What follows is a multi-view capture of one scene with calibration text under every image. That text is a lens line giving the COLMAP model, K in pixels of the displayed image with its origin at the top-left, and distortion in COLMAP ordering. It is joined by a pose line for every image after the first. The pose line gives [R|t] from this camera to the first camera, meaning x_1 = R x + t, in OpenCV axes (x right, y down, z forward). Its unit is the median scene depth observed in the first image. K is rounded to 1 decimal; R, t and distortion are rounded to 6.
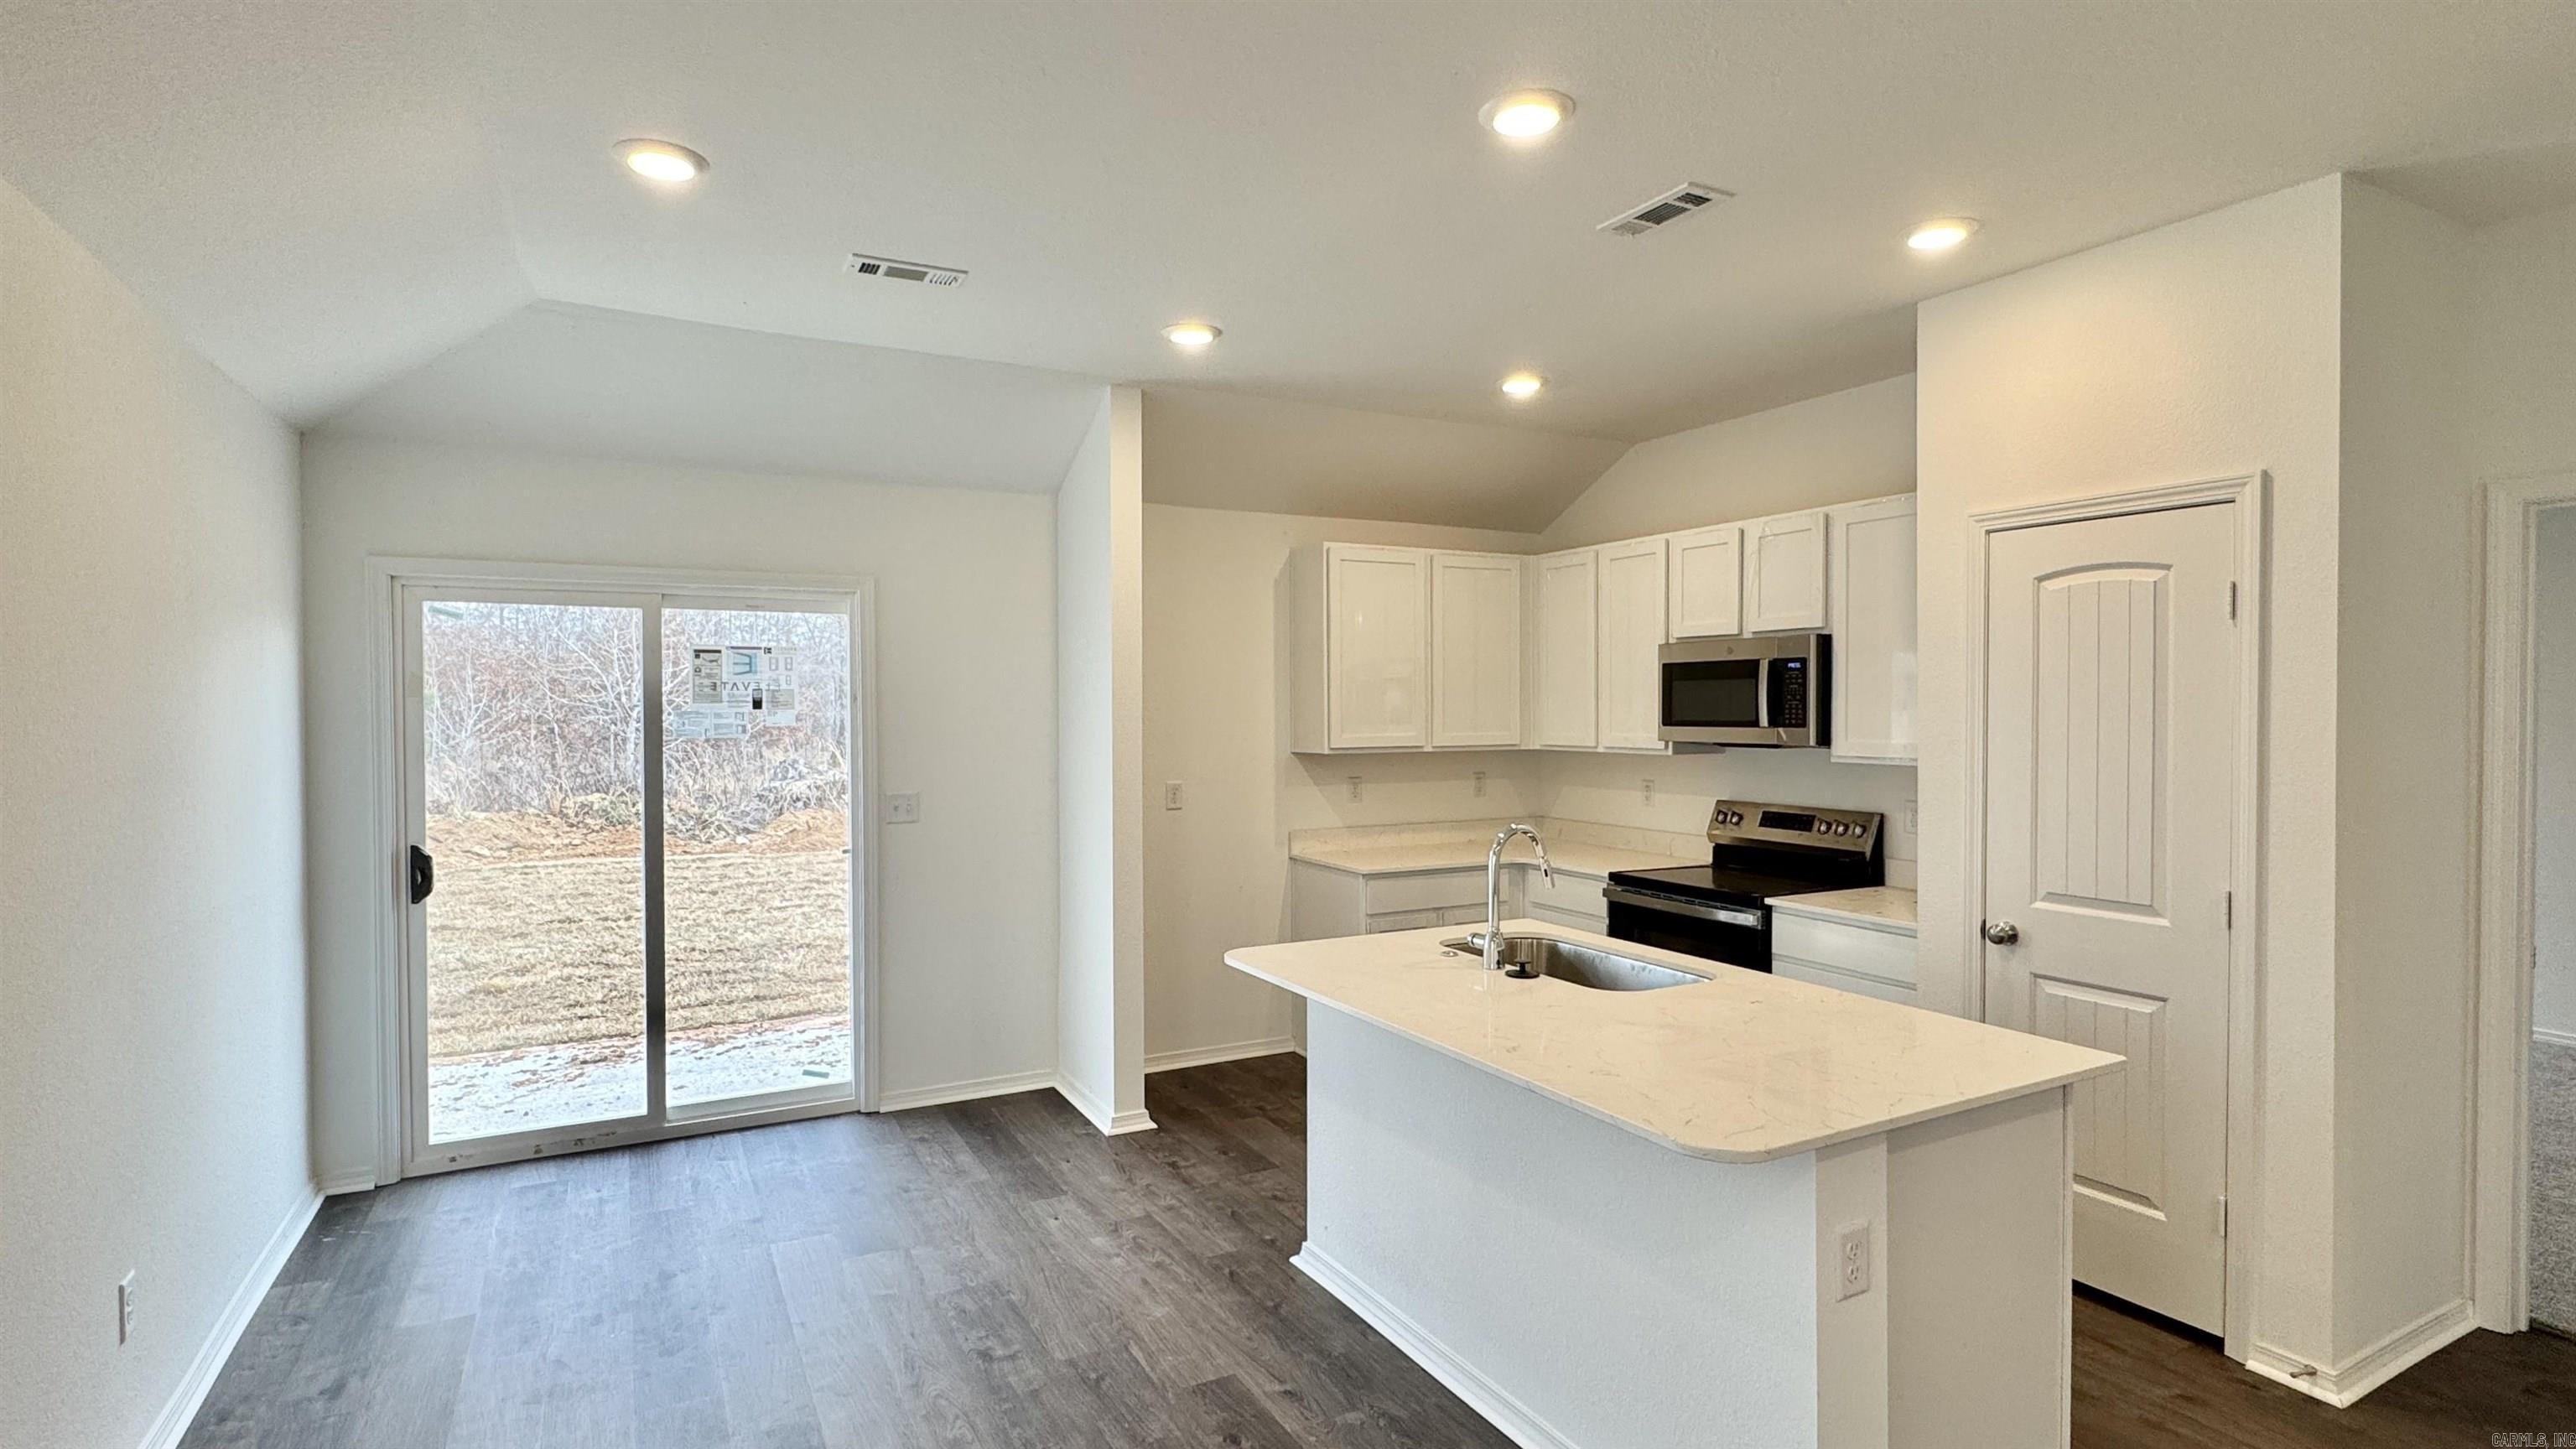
lens RADIAL K [[1244.5, 0, 1288.0], [0, 1244.5, 724.5], [0, 0, 1]] dist [-0.073063, -0.000236]
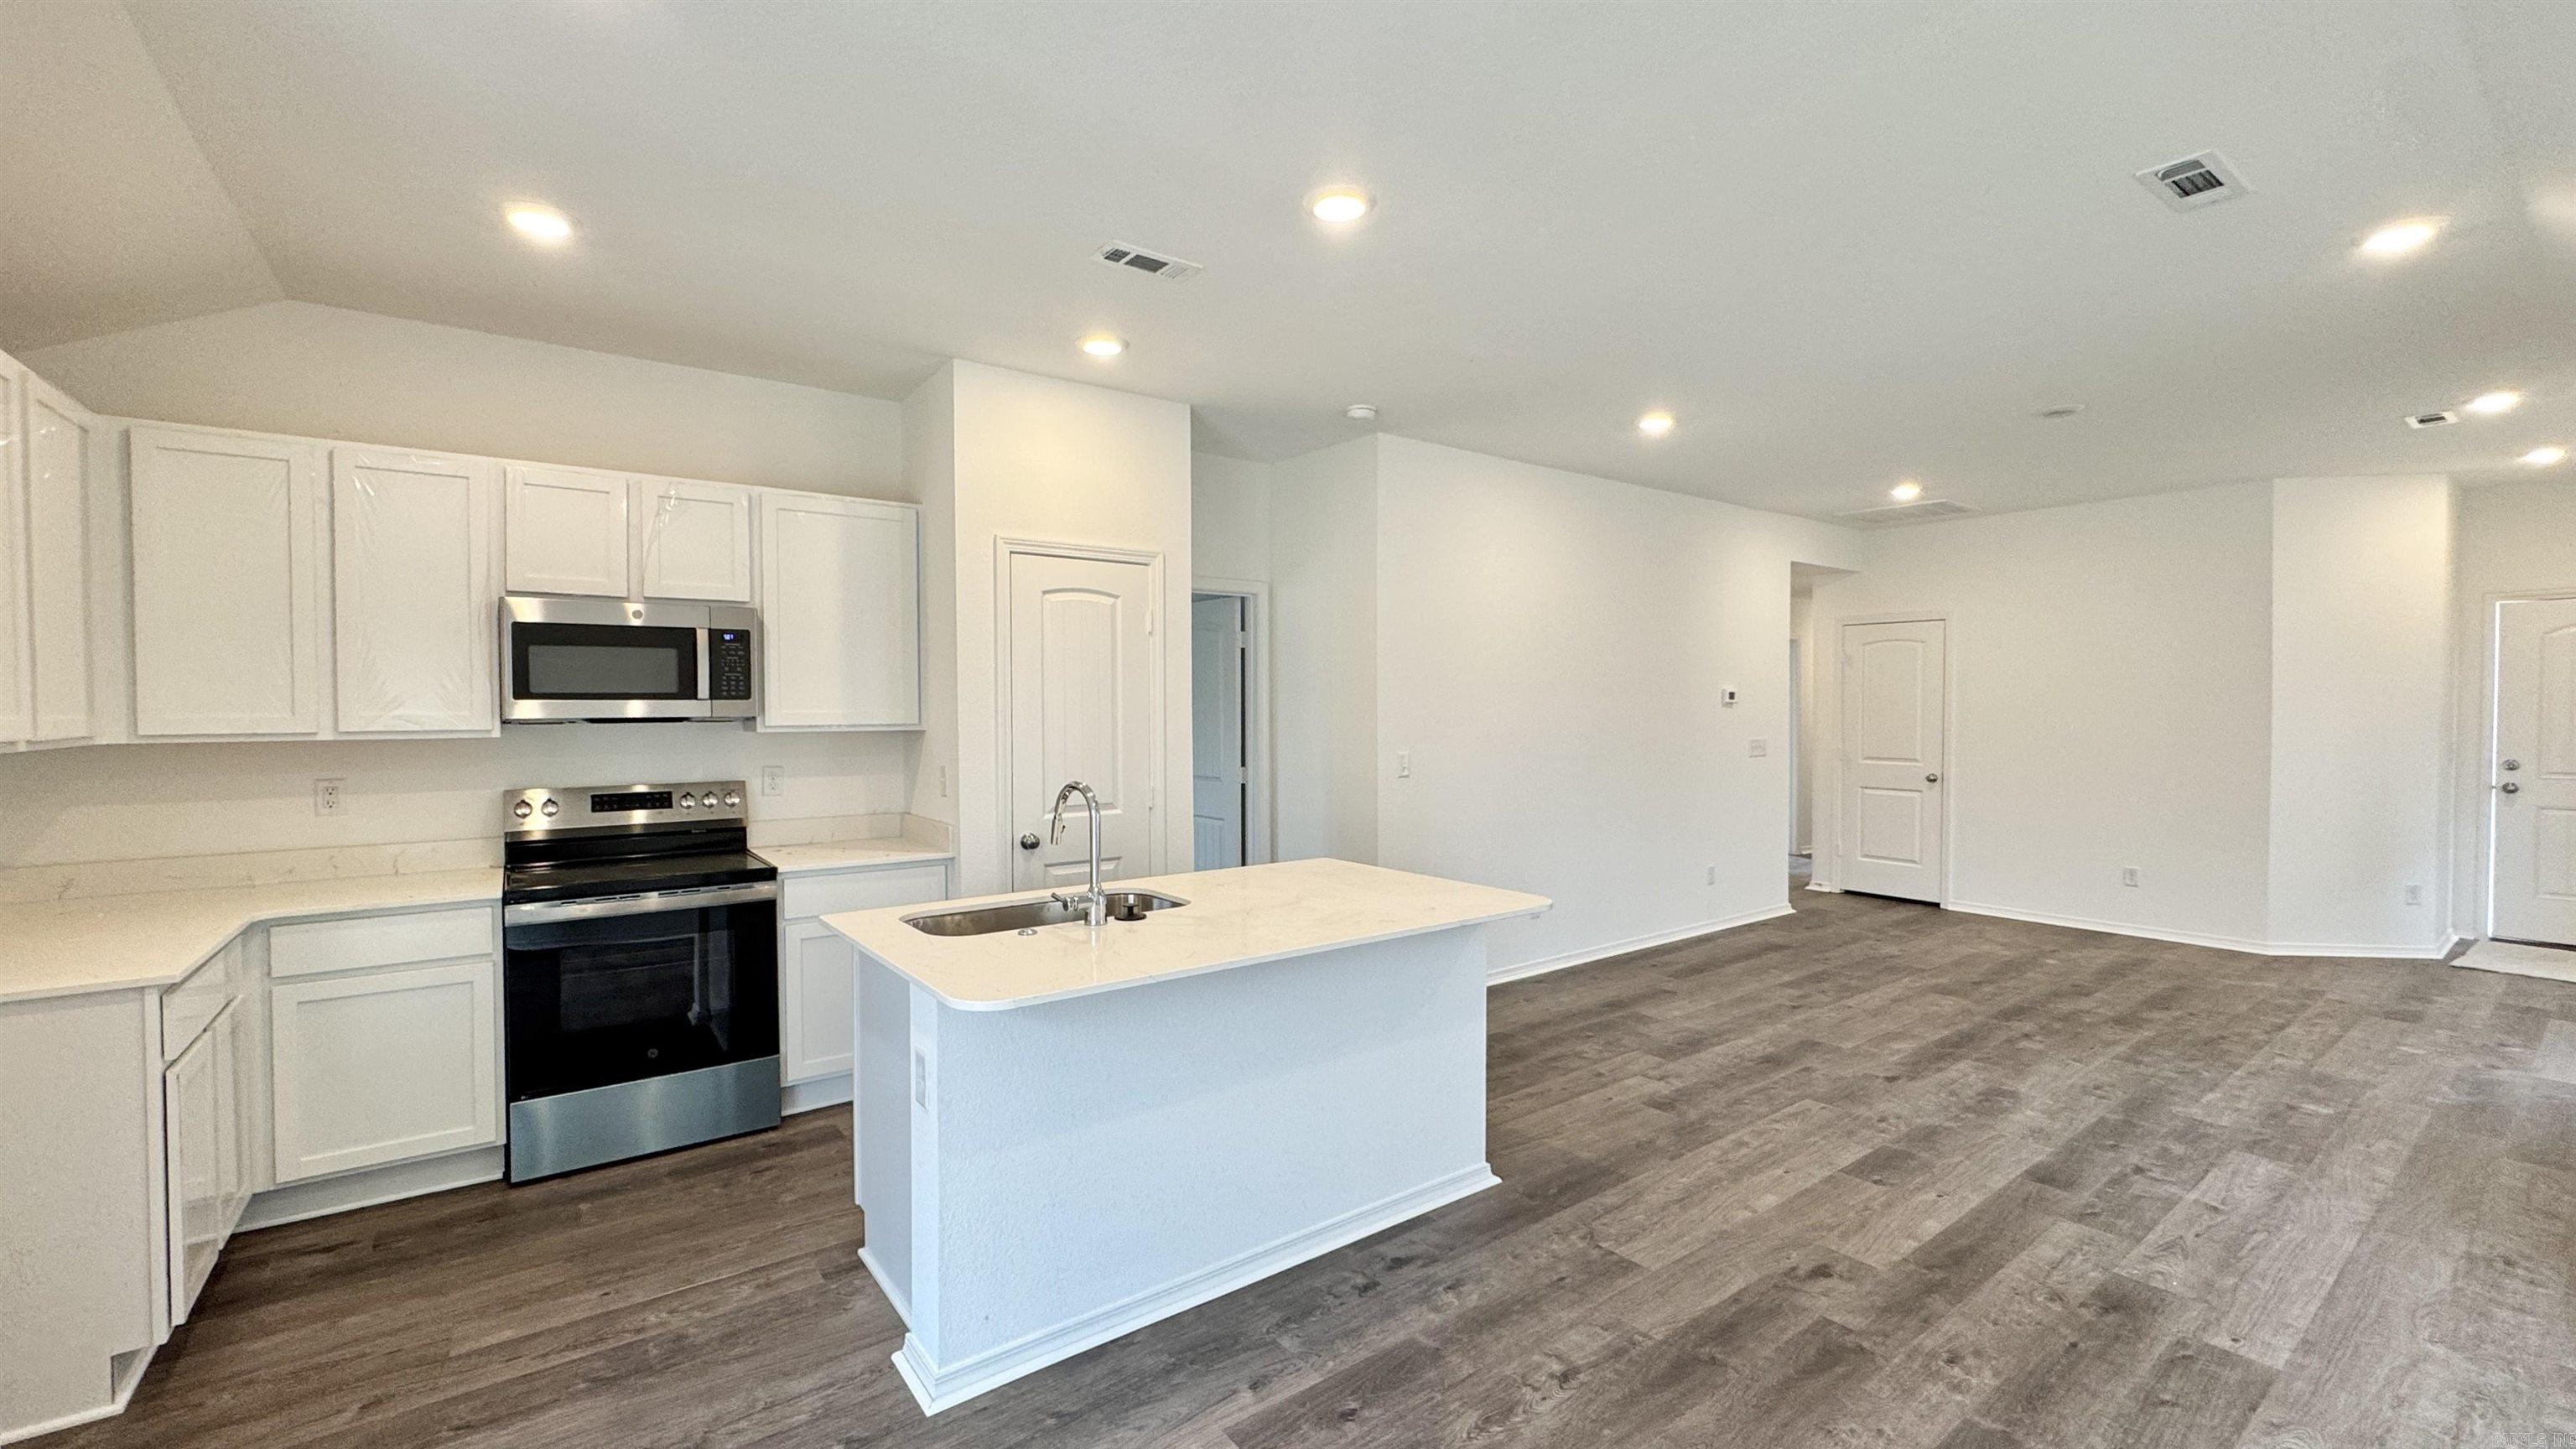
lens RADIAL K [[1037.7, 0, 1288.0], [0, 1037.7, 724.5], [0, 0, 1]] dist [-0.000570, 0.000024]
pose [[-0.149650, -0.024308, 0.988440, -0.487406], [0.016221, 0.999503, 0.027035, 0.007011], [-0.988606, 0.020079, -0.149182, 0.667885]]
